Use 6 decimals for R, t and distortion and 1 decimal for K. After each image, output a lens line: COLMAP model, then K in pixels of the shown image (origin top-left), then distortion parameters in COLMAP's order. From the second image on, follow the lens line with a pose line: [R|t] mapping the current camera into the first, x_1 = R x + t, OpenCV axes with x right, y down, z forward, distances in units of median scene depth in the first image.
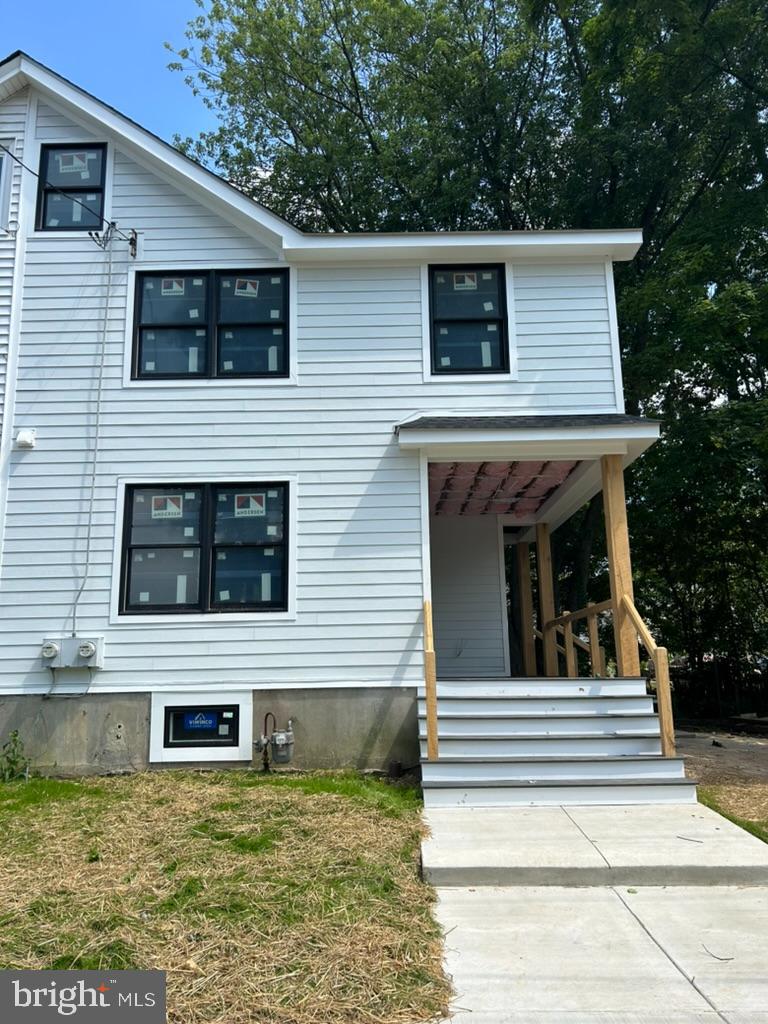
lens RADIAL K [[834.8, 0, 384.0], [0, 834.8, 512.0], [0, 0, 1]] dist [-0.004356, -0.006937]
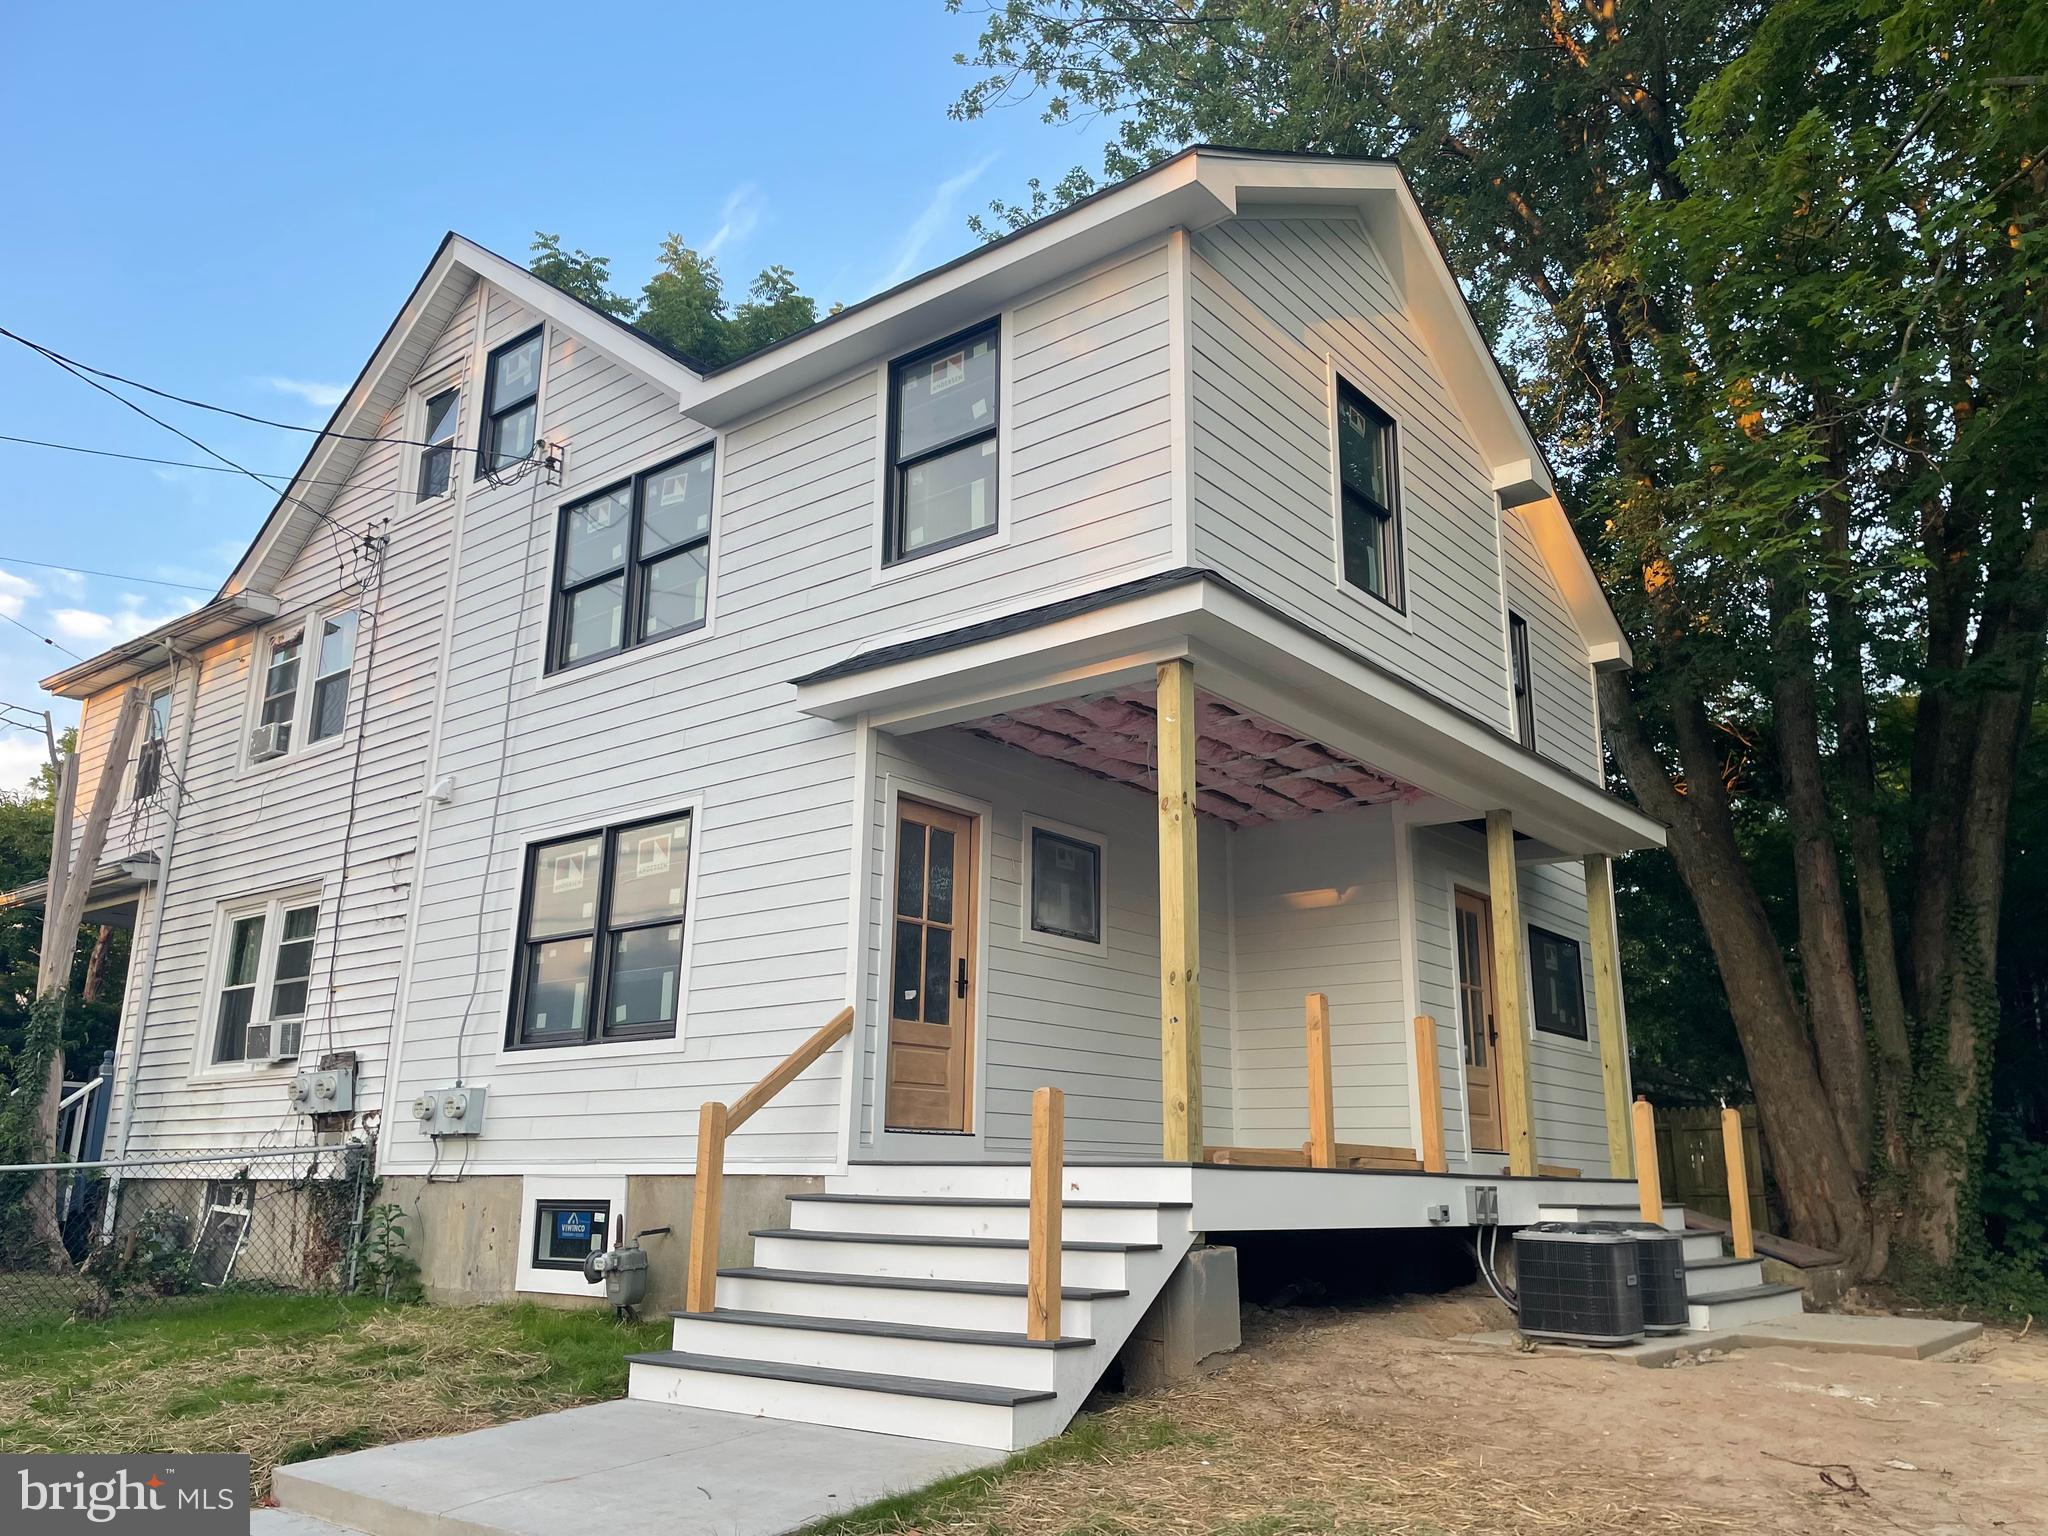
lens RADIAL K [[1556.1, 0, 1024.0], [0, 1556.1, 768.0], [0, 0, 1]] dist [0.002142, 0.001206]
pose [[0.782824, -0.137022, -0.606969, 0.745204], [0.104315, 0.990547, -0.089076, 0.057711], [0.613437, 0.006415, 0.789717, 0.310529]]
